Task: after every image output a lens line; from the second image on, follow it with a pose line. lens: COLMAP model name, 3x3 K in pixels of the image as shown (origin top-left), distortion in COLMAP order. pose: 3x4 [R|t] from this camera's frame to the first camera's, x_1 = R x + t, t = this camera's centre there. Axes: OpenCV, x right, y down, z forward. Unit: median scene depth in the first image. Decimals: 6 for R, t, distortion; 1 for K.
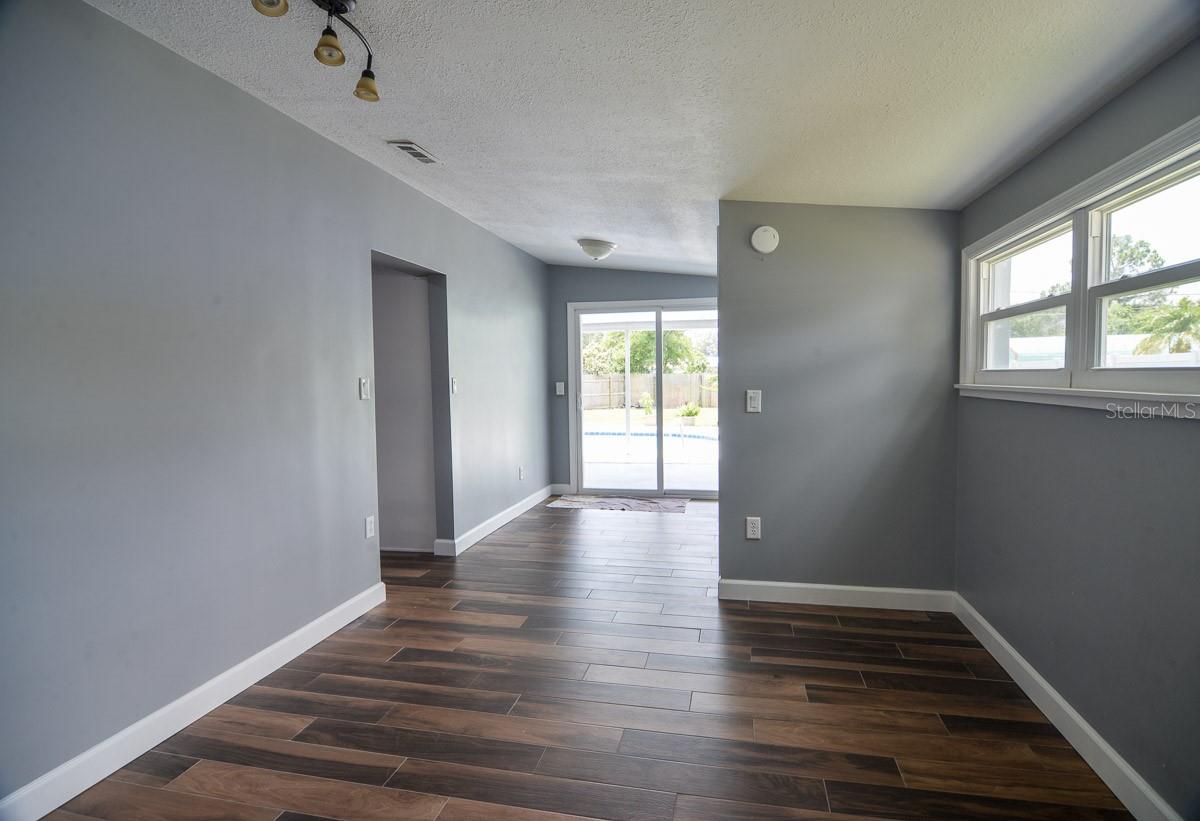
lens RADIAL K [[611.1, 0, 601.9], [0, 611.1, 414.6], [0, 0, 1]] dist [-0.006814, -0.000450]
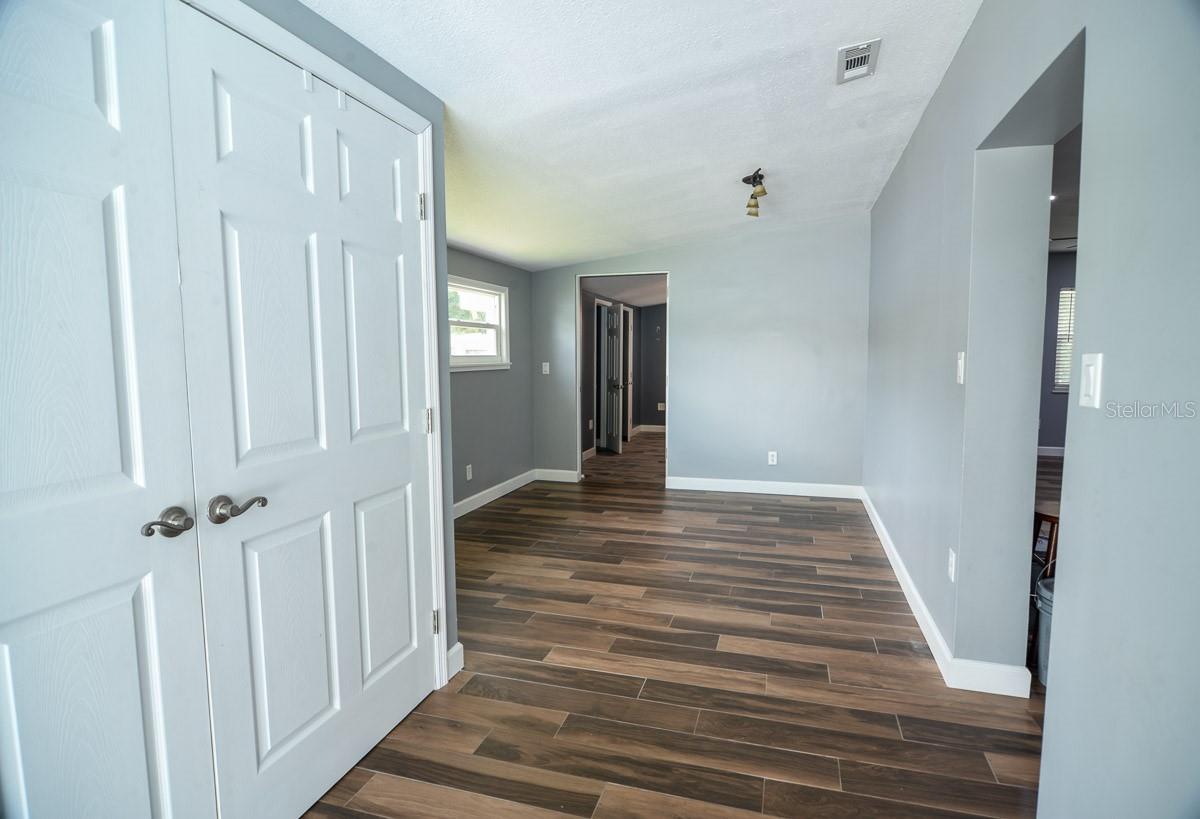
lens RADIAL K [[611.1, 0, 604.1], [0, 611.1, 407.0], [0, 0, 1]] dist [-0.006814, -0.000450]
pose [[-0.996847, 0.013064, 0.078267, -0.054425], [0.024262, 0.989297, 0.143887, -0.150946], [-0.075550, 0.145332, -0.986494, 2.420640]]
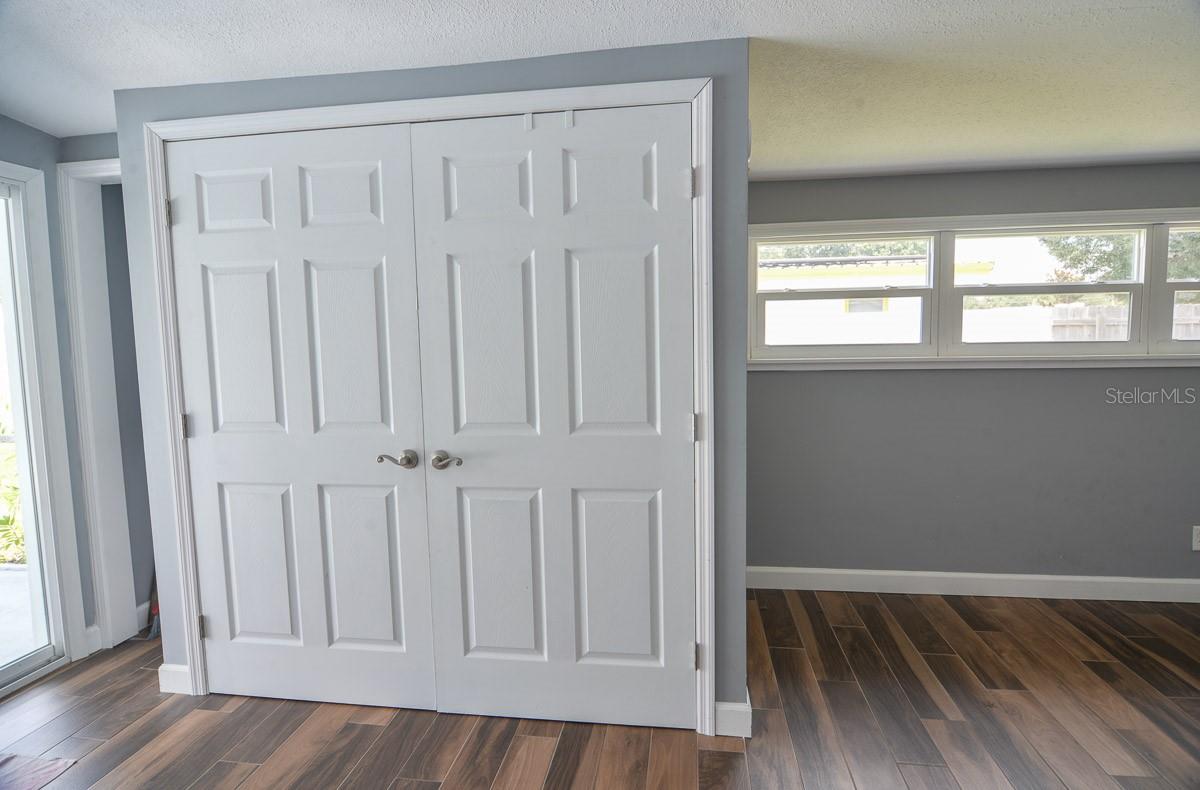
lens RADIAL K [[623.1, 0, 606.9], [0, 623.1, 385.2], [0, 0, 1]] dist [-0.010780, -0.001568]
pose [[-0.085177, -0.074591, 0.993570, -0.534736], [0.074478, 0.993927, 0.081003, -0.135482], [-0.993578, 0.080899, -0.079105, 1.690889]]
